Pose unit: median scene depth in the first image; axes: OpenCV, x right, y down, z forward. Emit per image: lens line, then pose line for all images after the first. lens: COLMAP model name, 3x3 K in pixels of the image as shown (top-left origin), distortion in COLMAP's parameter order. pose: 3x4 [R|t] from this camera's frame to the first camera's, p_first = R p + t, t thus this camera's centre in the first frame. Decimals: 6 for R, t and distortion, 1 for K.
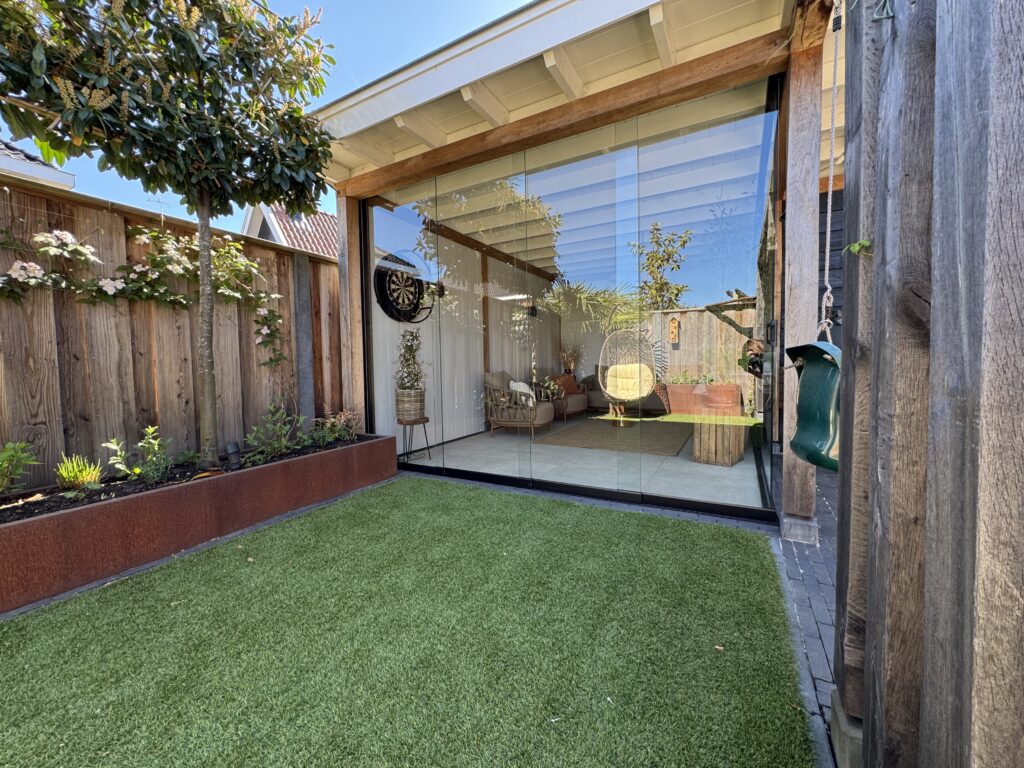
lens RADIAL K [[408.0, 0, 512.5], [0, 408.0, 381.6], [0, 0, 1]] dist [-0.002141, 0.000029]
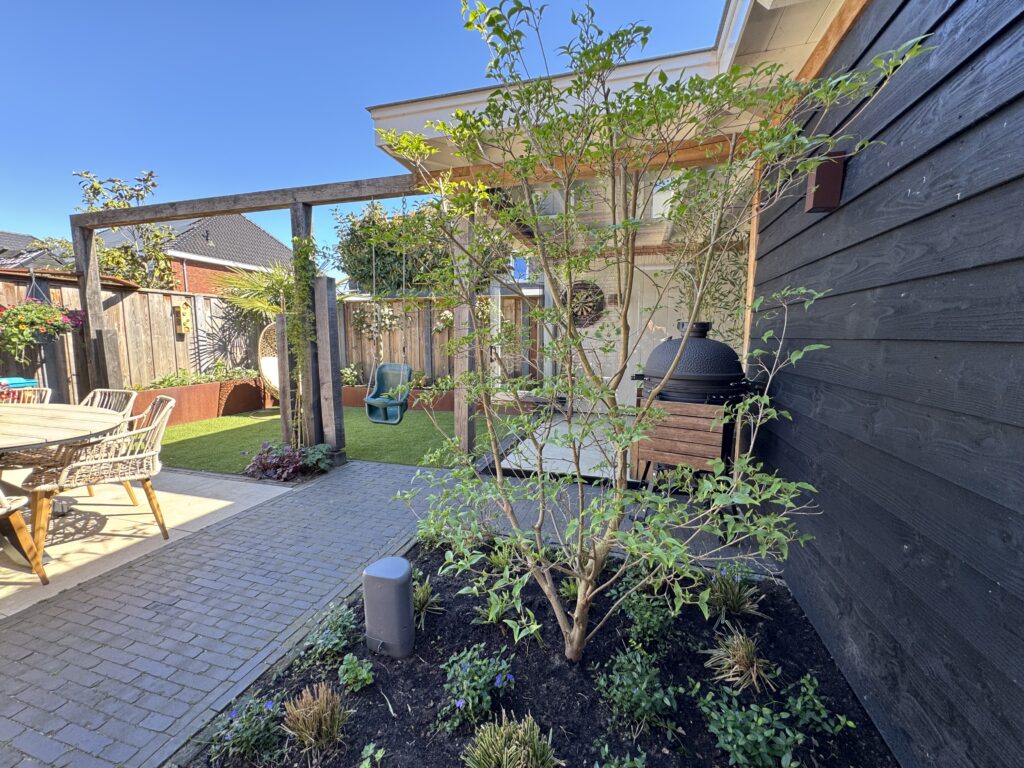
lens RADIAL K [[408.4, 0, 511.0], [0, 408.4, 385.7], [0, 0, 1]] dist [-0.002572, -0.000495]
pose [[0.216825, 0.134665, -0.966878, 1.407817], [-0.051449, 0.990639, 0.126437, -0.130442], [0.974854, 0.022330, 0.221723, 0.490049]]
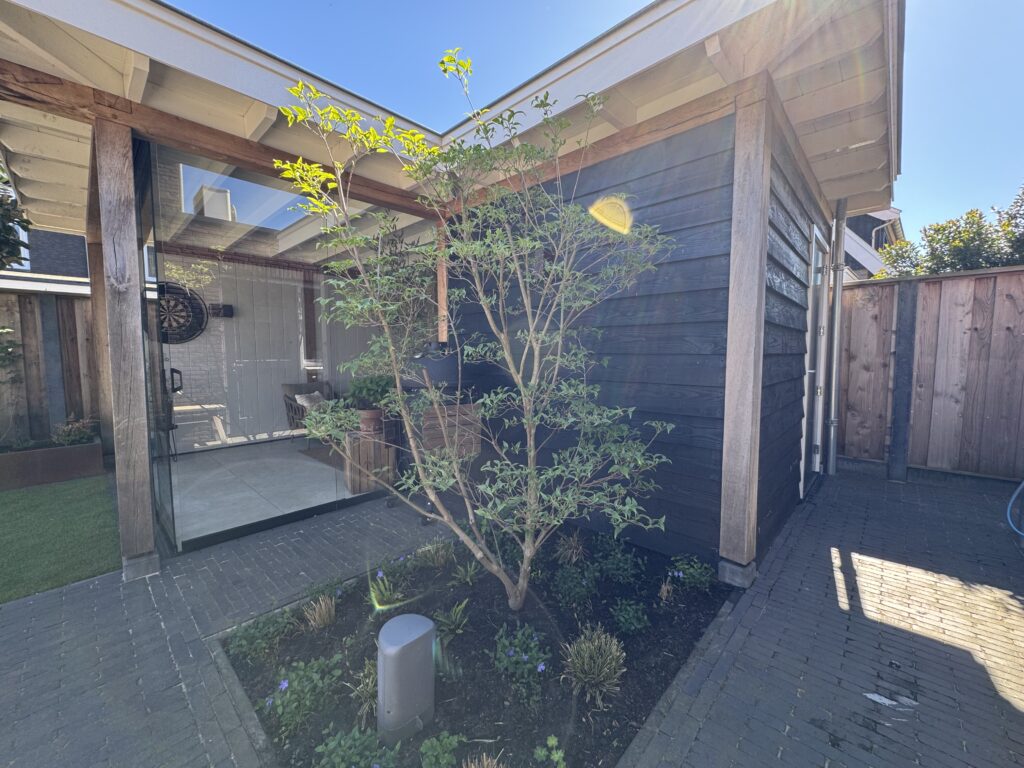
lens RADIAL K [[408.4, 0, 511.0], [0, 408.4, 385.7], [0, 0, 1]] dist [-0.002572, -0.000495]
pose [[0.969852, 0.032254, -0.241551, 1.147761], [-0.022500, 0.998820, 0.043031, -0.114029], [0.242654, -0.036299, 0.969433, 0.121972]]
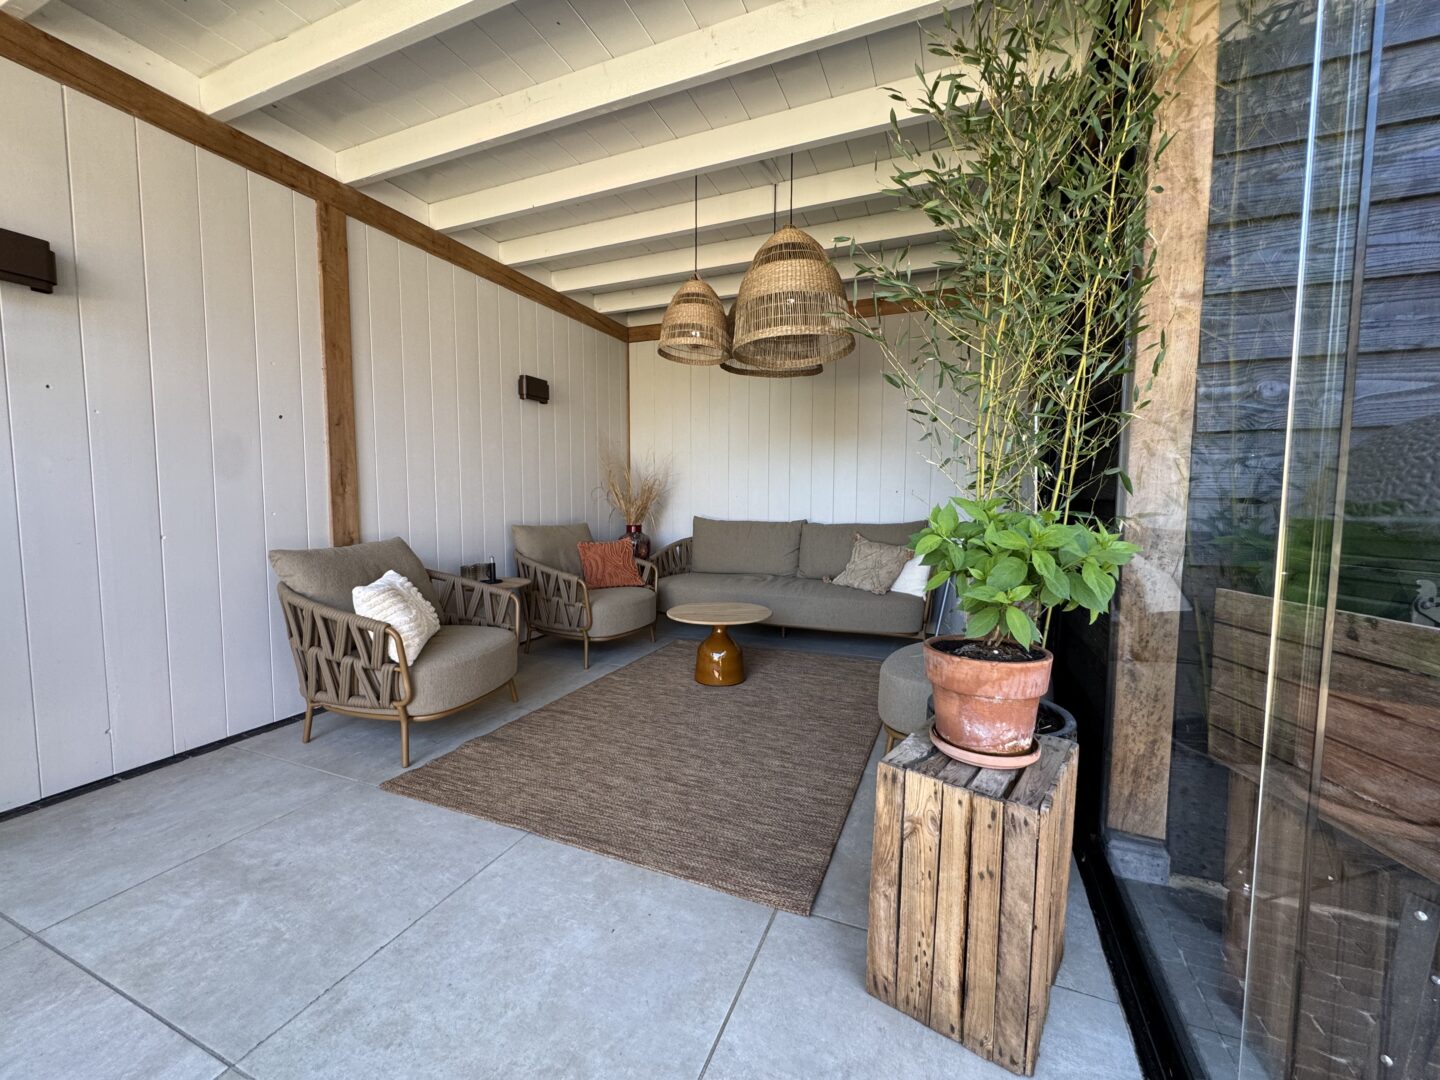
lens RADIAL K [[574.3, 0, 718.6], [0, 574.3, 542.4], [0, 0, 1]] dist [-0.002572, -0.000495]
pose [[0.993773, 0.013599, 0.110595, 0.339404], [-0.017301, 0.999319, 0.032582, -0.071754], [-0.110077, -0.034292, 0.993331, 0.735226]]
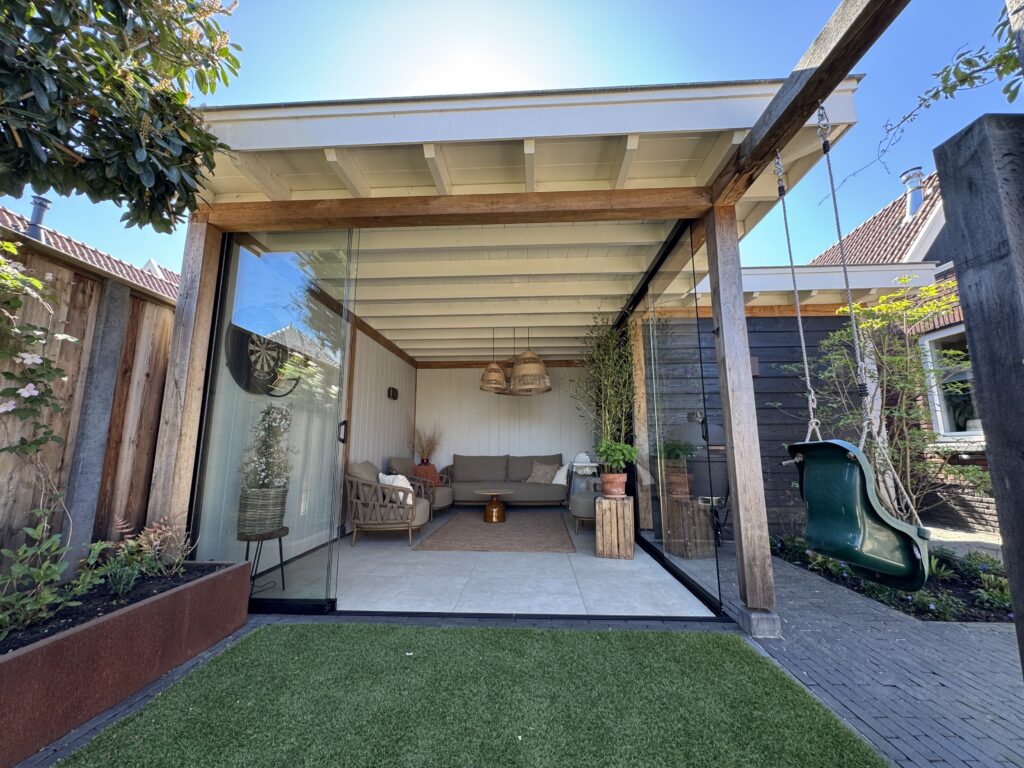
lens RADIAL K [[408.0, 0, 512.5], [0, 408.0, 381.6], [0, 0, 1]] dist [-0.002141, 0.000029]
pose [[0.897458, 0.087922, 0.432249, -0.209218], [0.006179, 0.977331, -0.211625, -0.009952], [-0.441057, 0.192596, 0.876571, 0.160003]]
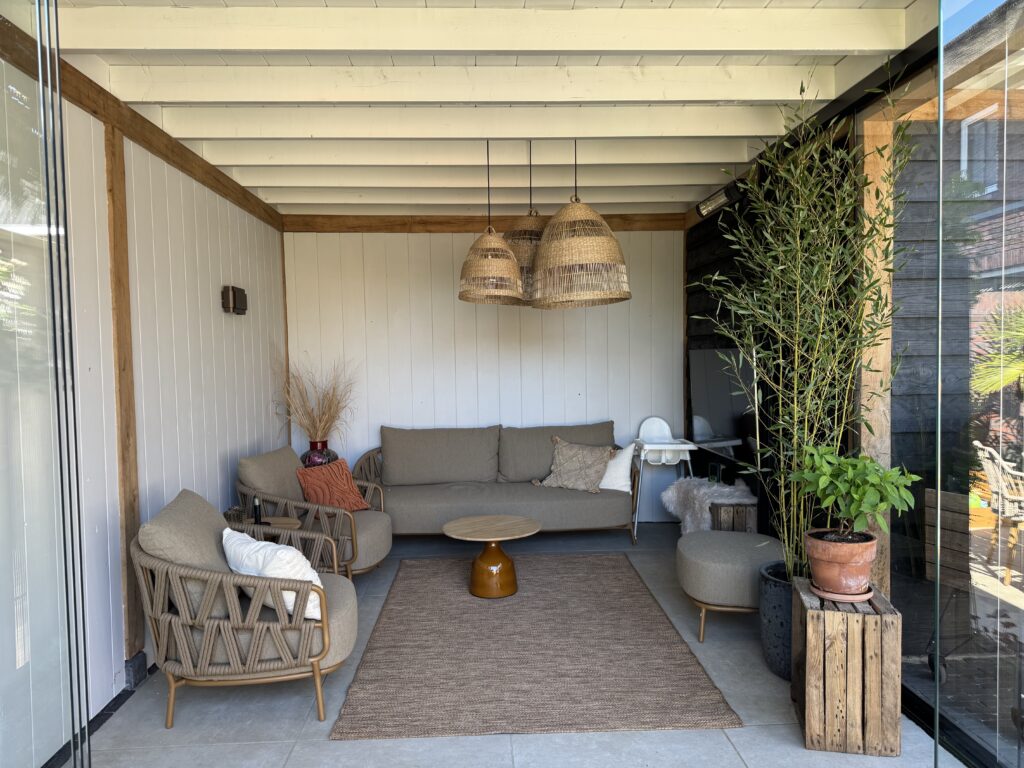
lens RADIAL K [[718.1, 0, 512.0], [0, 718.1, 384.0], [0, 0, 1]] dist [0.049251, -0.059412]
pose [[0.851017, -0.017534, 0.524845, -0.166761], [0.024342, 0.999685, -0.006072, -0.166155], [-0.524573, 0.017943, 0.851176, 0.580646]]
